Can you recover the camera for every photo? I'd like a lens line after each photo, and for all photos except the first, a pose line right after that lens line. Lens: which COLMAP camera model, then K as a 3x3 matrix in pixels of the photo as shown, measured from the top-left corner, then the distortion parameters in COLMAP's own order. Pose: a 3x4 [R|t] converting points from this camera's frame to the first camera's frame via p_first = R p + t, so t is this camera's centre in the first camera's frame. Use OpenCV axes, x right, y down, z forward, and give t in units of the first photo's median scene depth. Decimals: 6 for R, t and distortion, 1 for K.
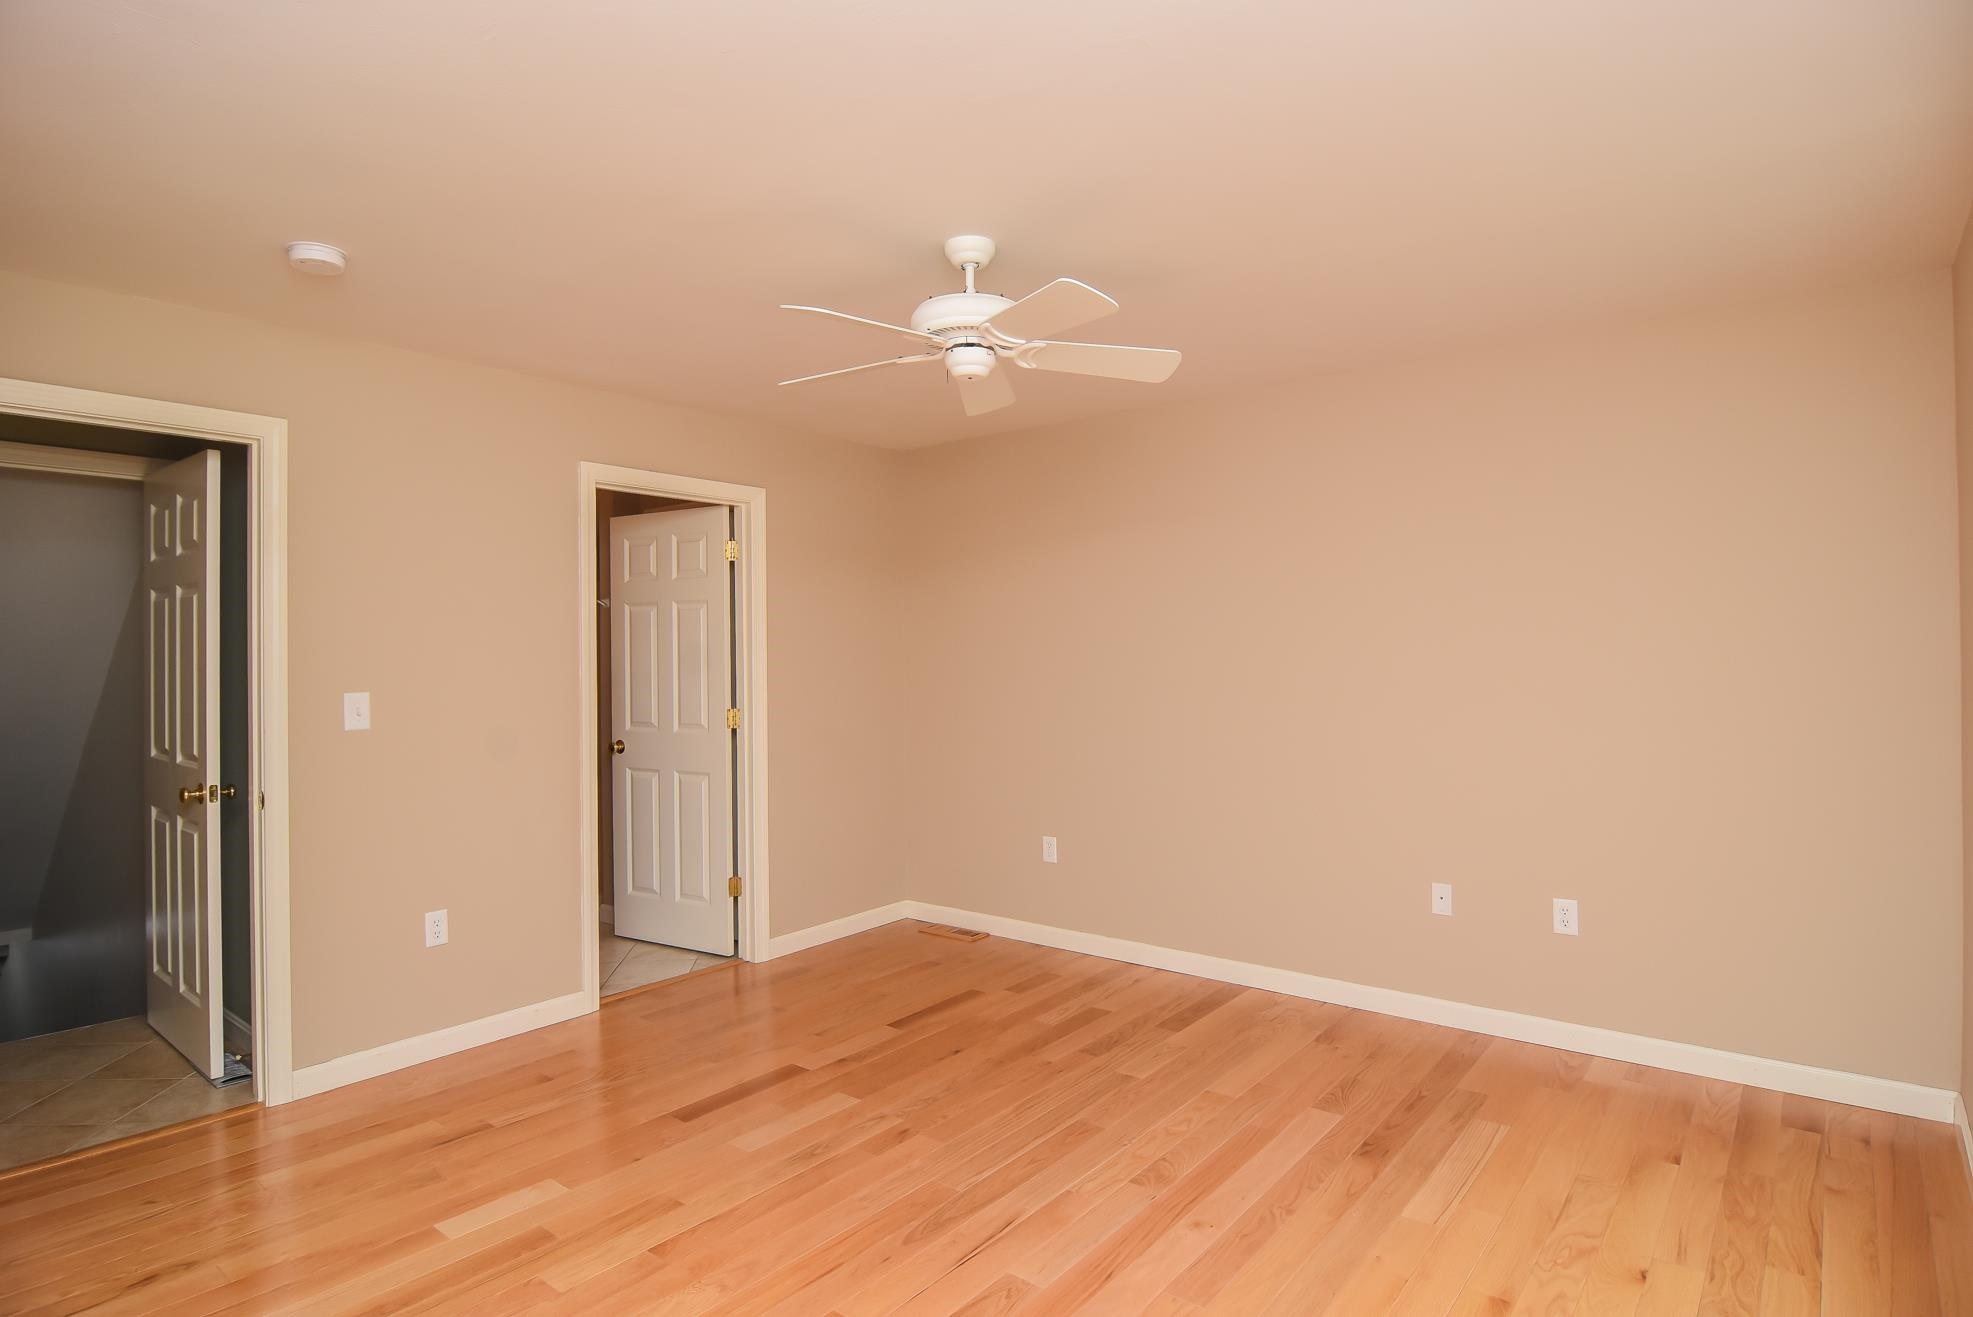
lens RADIAL K [[1055.3, 0, 968.8], [0, 1055.3, 661.5], [0, 0, 1]] dist [-0.014527, -0.001855]
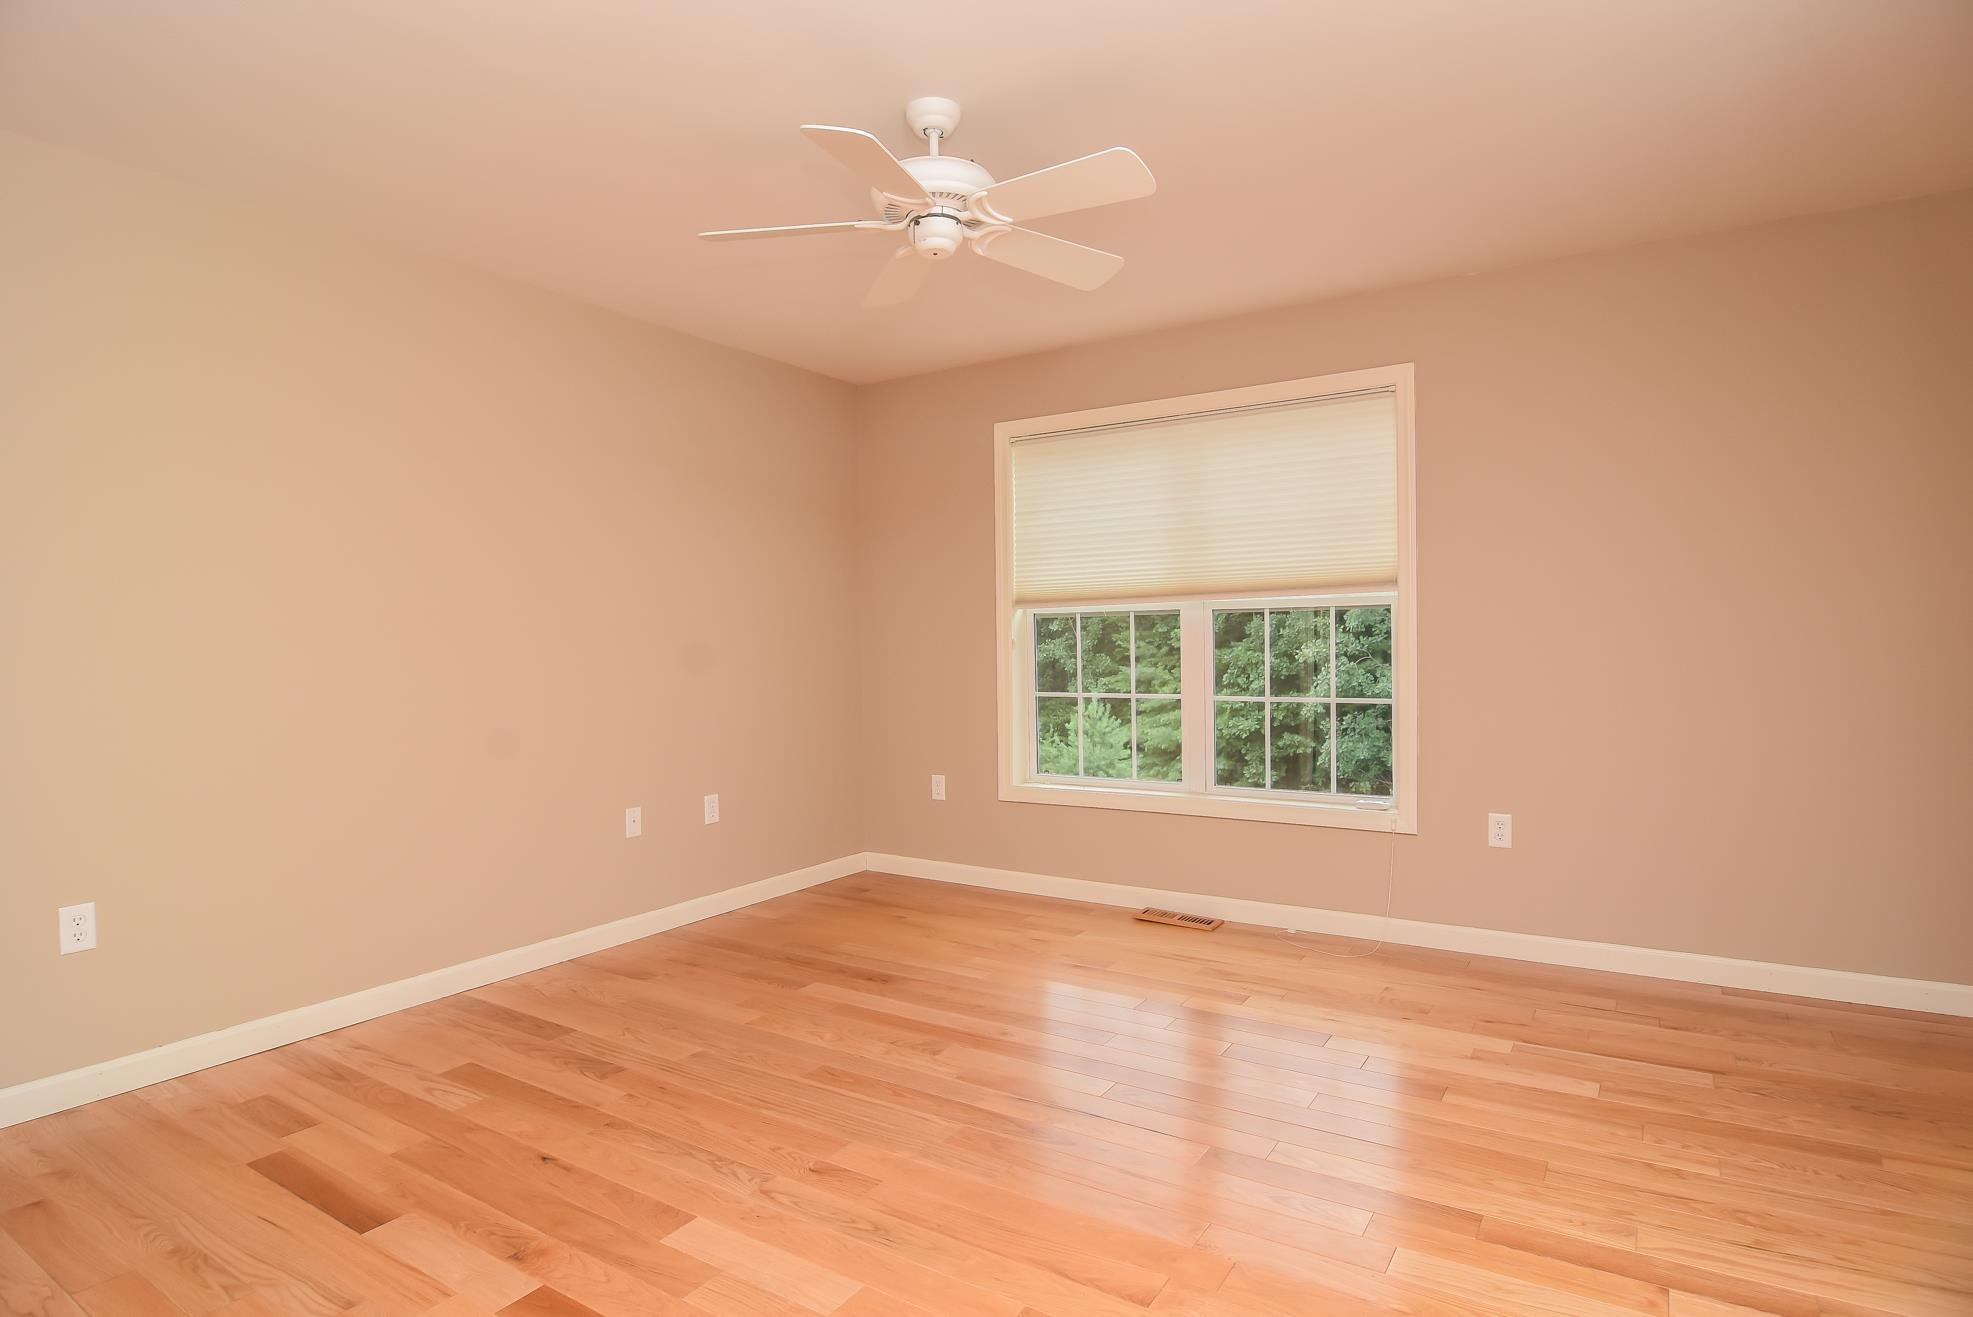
lens RADIAL K [[1055.3, 0, 967.0], [0, 1055.3, 651.9], [0, 0, 1]] dist [-0.014527, -0.001855]
pose [[-0.088345, -0.010350, 0.996036, -0.713772], [0.021548, 0.999692, 0.012299, 0.044073], [-0.995857, 0.022549, -0.088095, 0.796690]]
